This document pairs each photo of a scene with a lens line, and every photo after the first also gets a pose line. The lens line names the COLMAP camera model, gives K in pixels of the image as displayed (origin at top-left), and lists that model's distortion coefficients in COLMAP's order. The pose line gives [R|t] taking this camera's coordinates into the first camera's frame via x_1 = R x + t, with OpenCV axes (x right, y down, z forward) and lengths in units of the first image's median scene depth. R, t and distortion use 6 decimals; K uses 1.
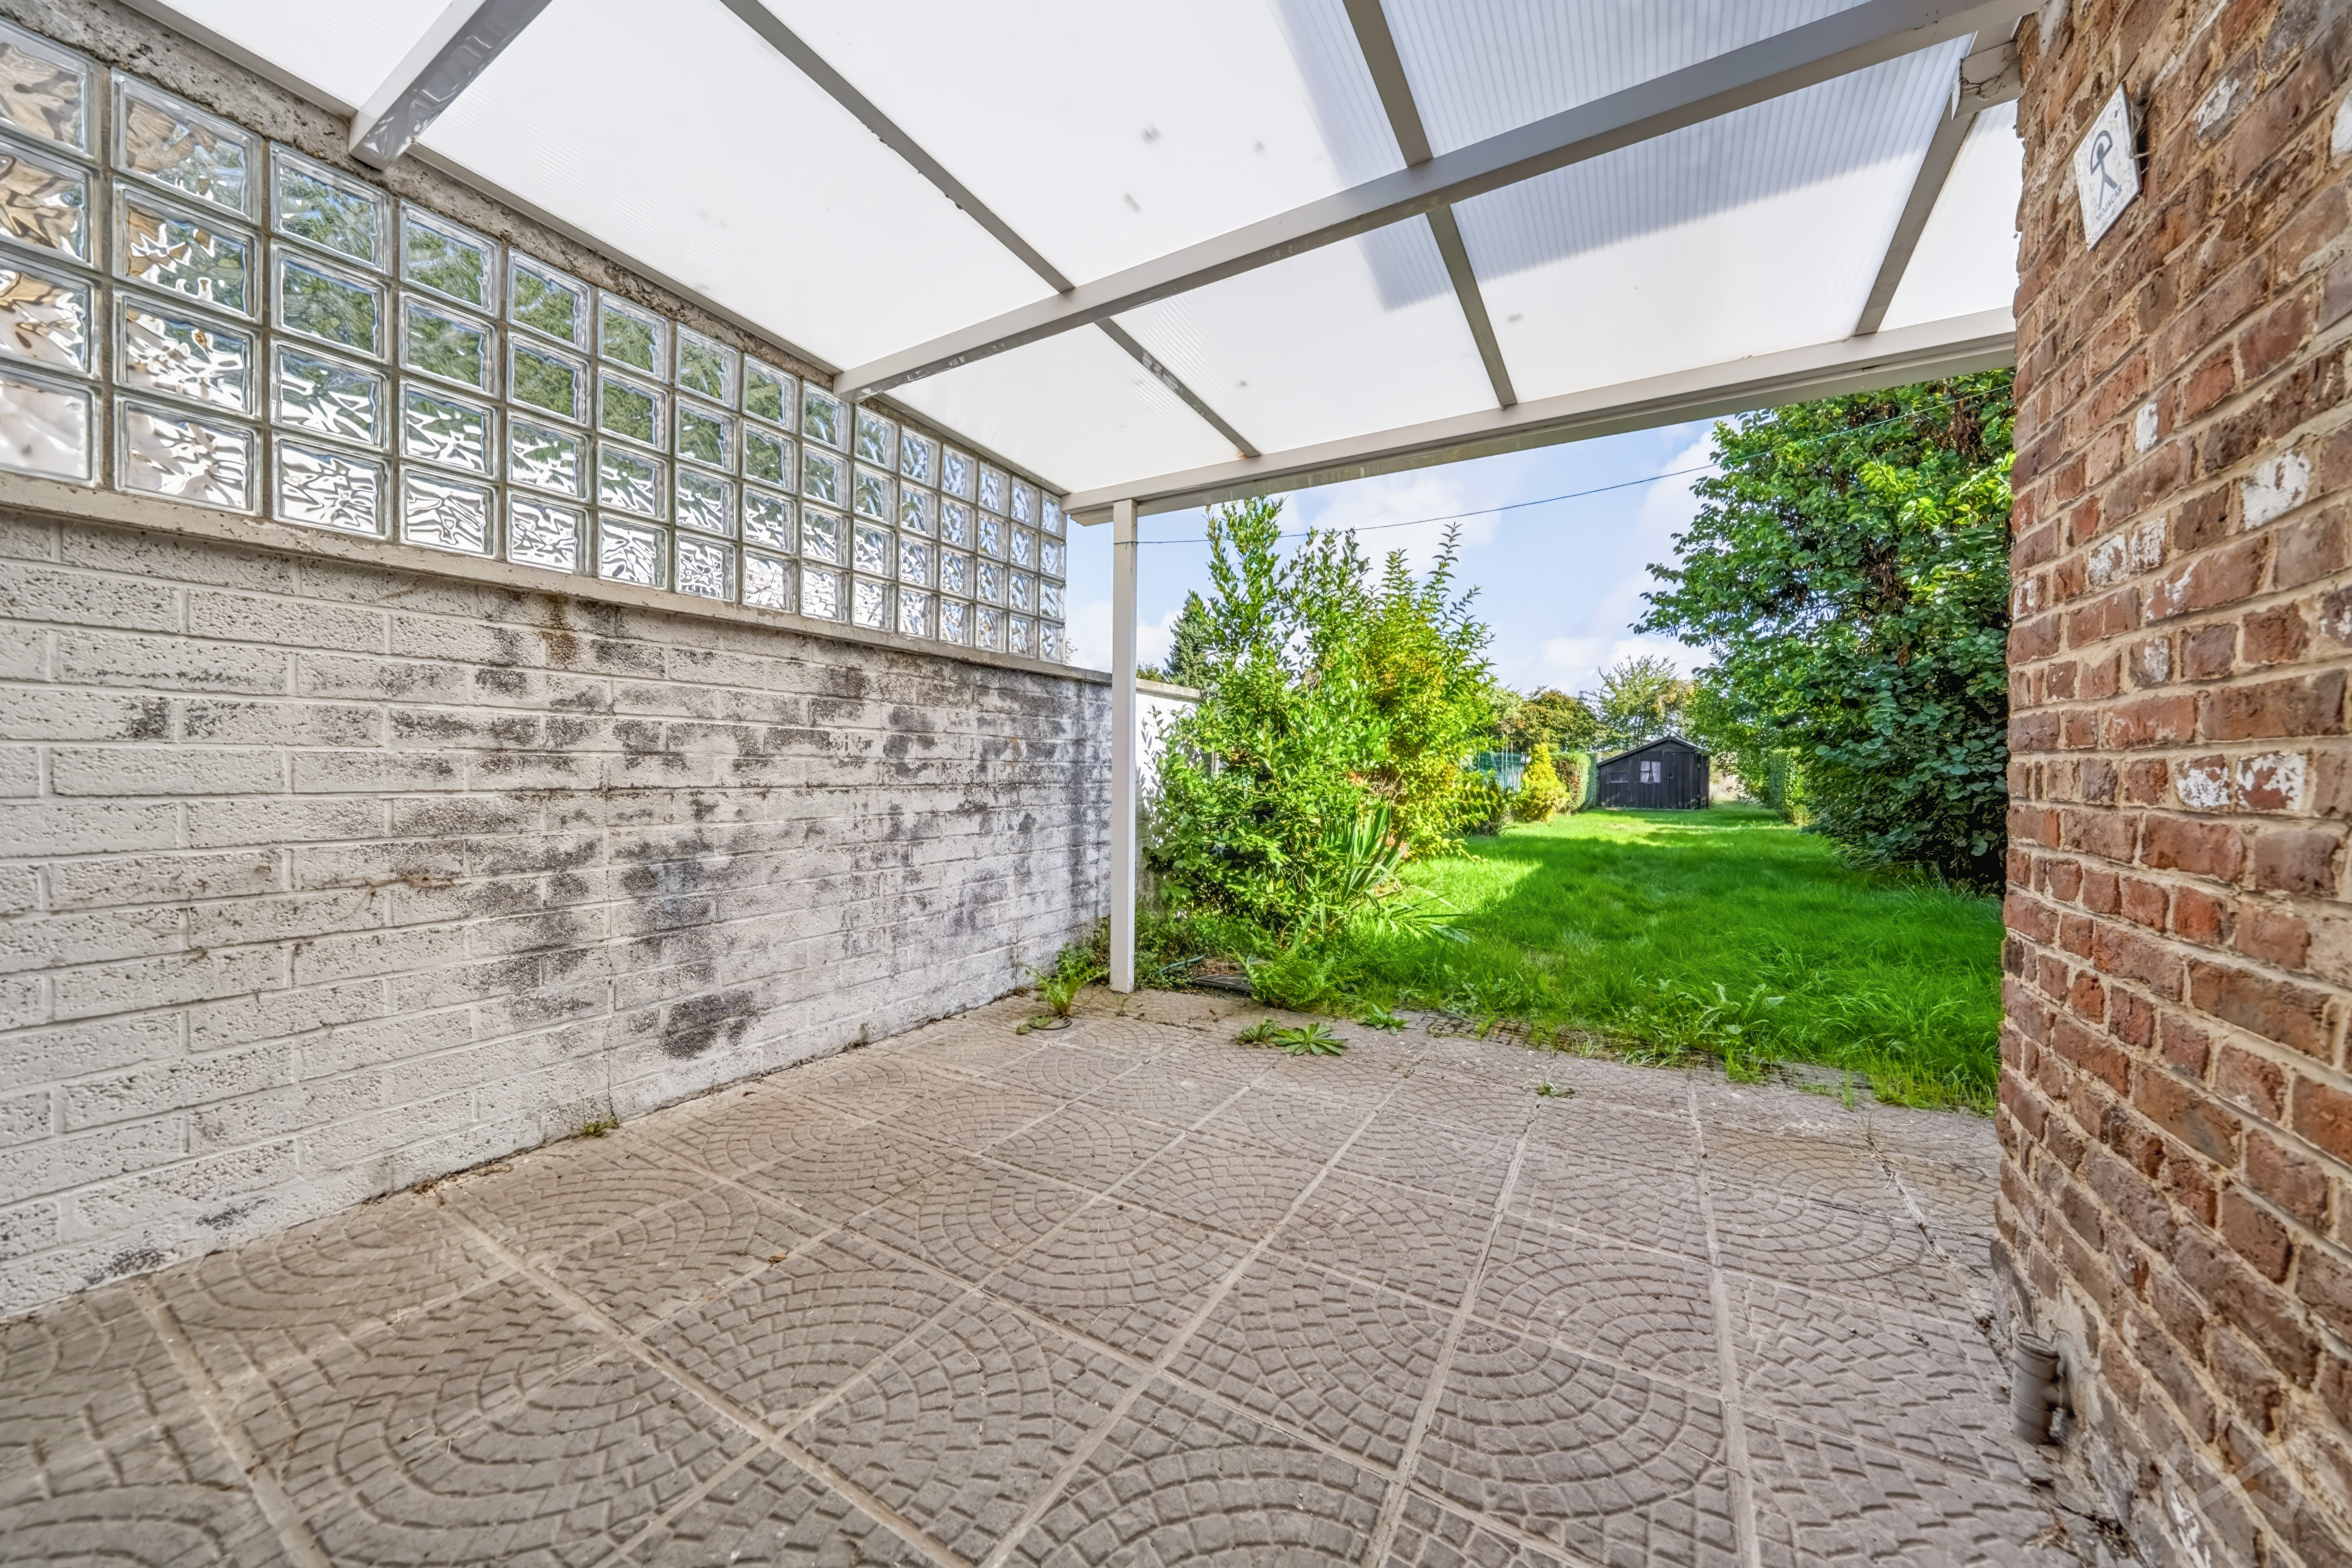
lens RADIAL K [[801.5, 0, 1173.7], [0, 801.5, 784.3], [0, 0, 1]] dist [-0.005736, 0.000616]
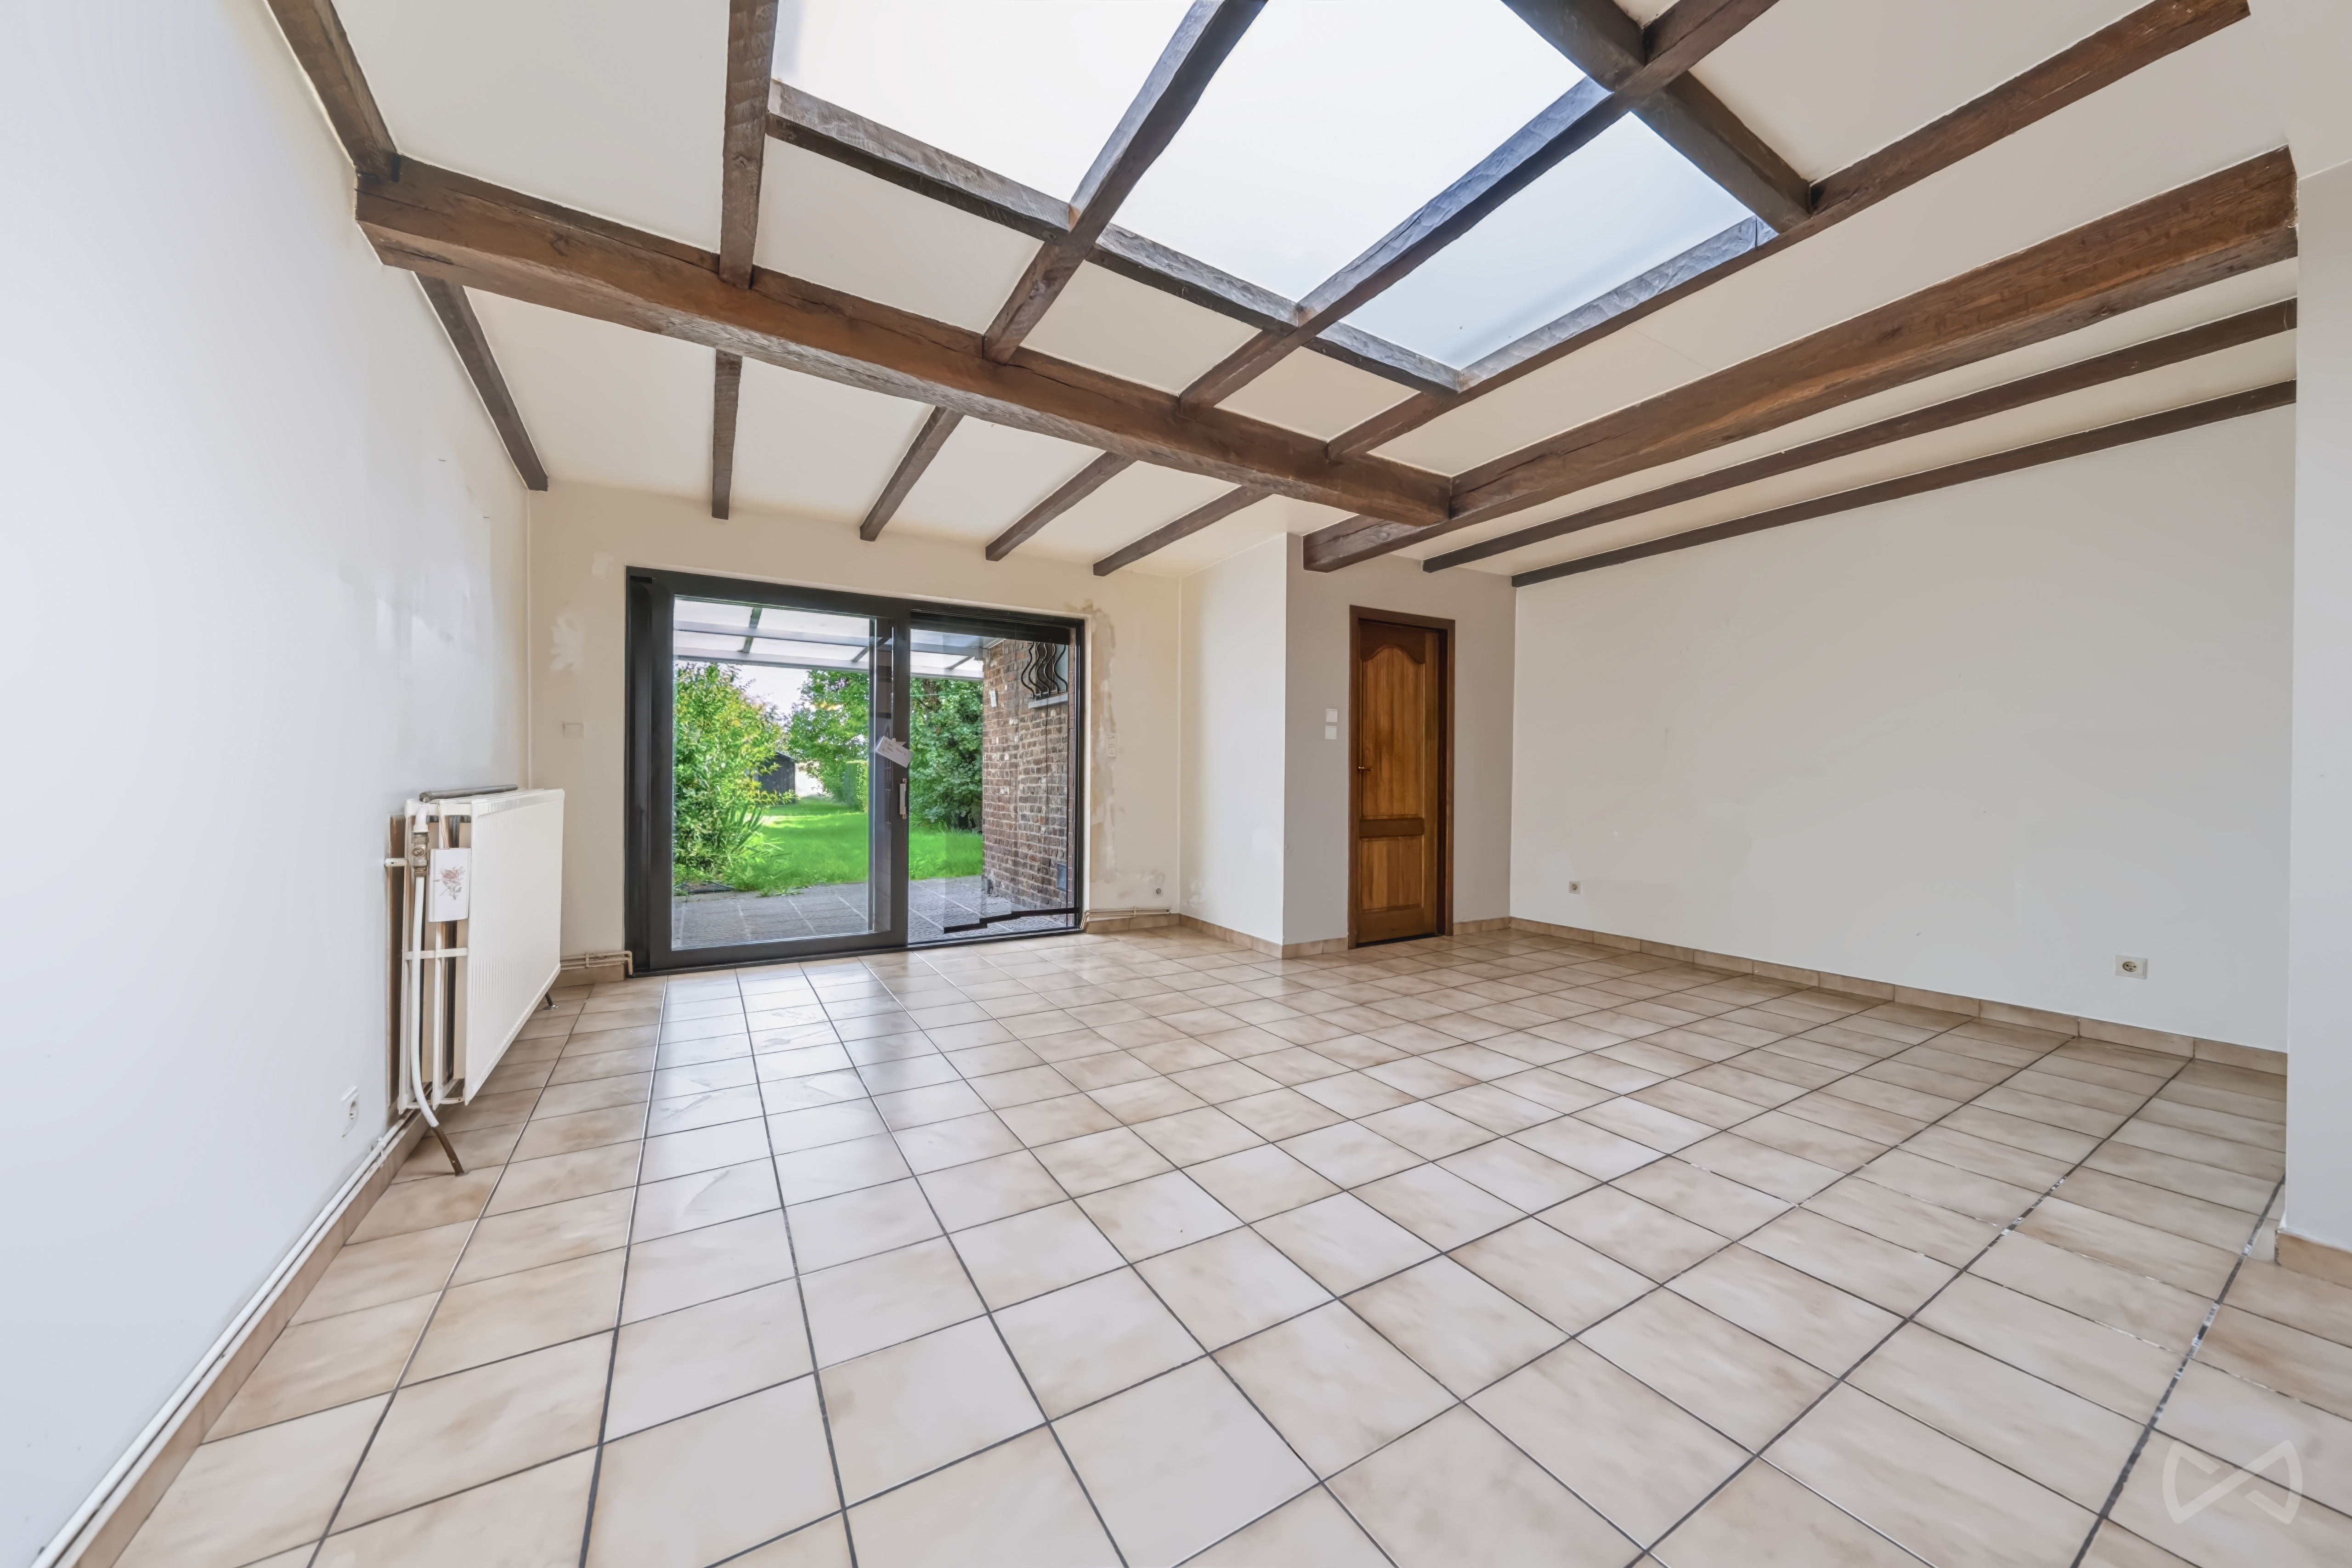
lens RADIAL K [[801.6, 0, 1179.5], [0, 801.6, 778.5], [0, 0, 1]] dist [-0.005736, 0.000616]
pose [[0.475444, 0.002069, 0.879743, -0.746060], [-0.000116, 0.999997, -0.002288, -0.018469], [-0.879746, 0.000986, 0.475443, -0.666466]]
